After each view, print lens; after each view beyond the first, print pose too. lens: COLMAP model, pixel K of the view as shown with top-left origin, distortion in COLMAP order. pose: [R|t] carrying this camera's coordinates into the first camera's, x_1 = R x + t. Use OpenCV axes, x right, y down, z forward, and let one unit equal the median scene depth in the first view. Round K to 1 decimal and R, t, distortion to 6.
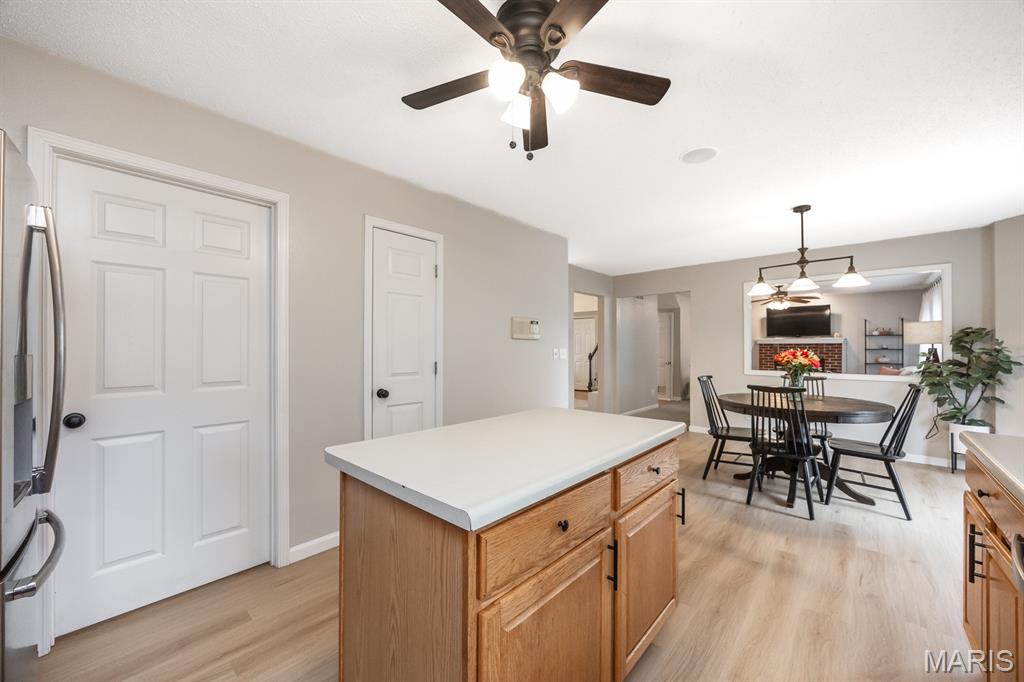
lens RADIAL K [[398.9, 0, 517.3], [0, 398.9, 349.2], [0, 0, 1]] dist [-0.008423, 0.003265]
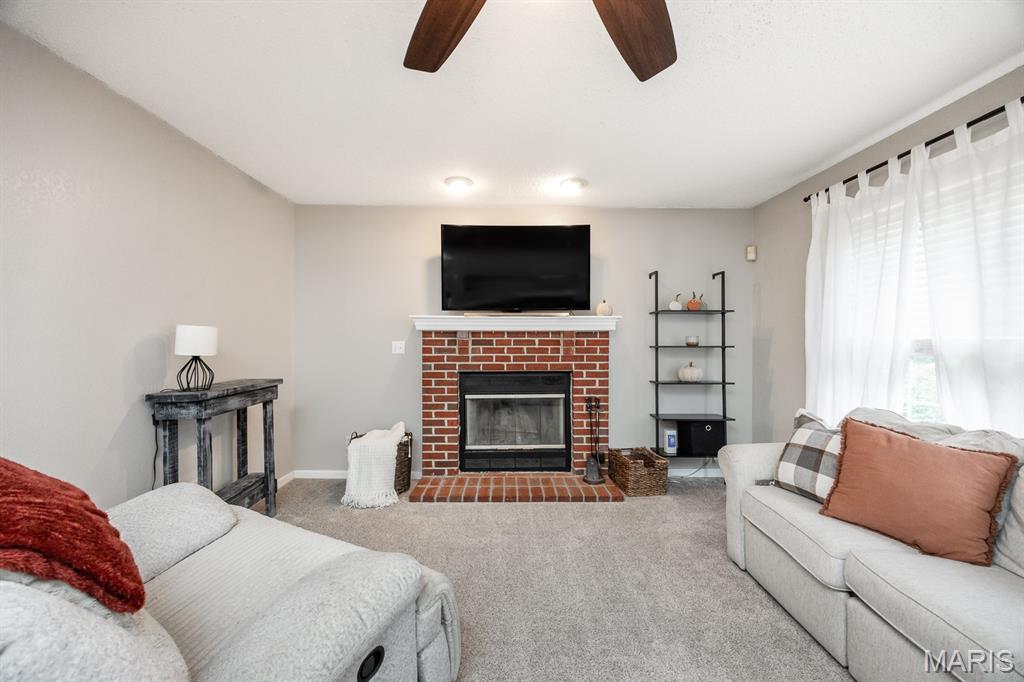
lens RADIAL K [[398.9, 0, 513.2], [0, 398.9, 337.8], [0, 0, 1]] dist [-0.008423, 0.003265]
pose [[0.734463, -0.003036, 0.678642, 0.496019], [-0.000771, 0.999986, 0.005308, -0.010912], [-0.678648, -0.004422, 0.734450, 0.796795]]
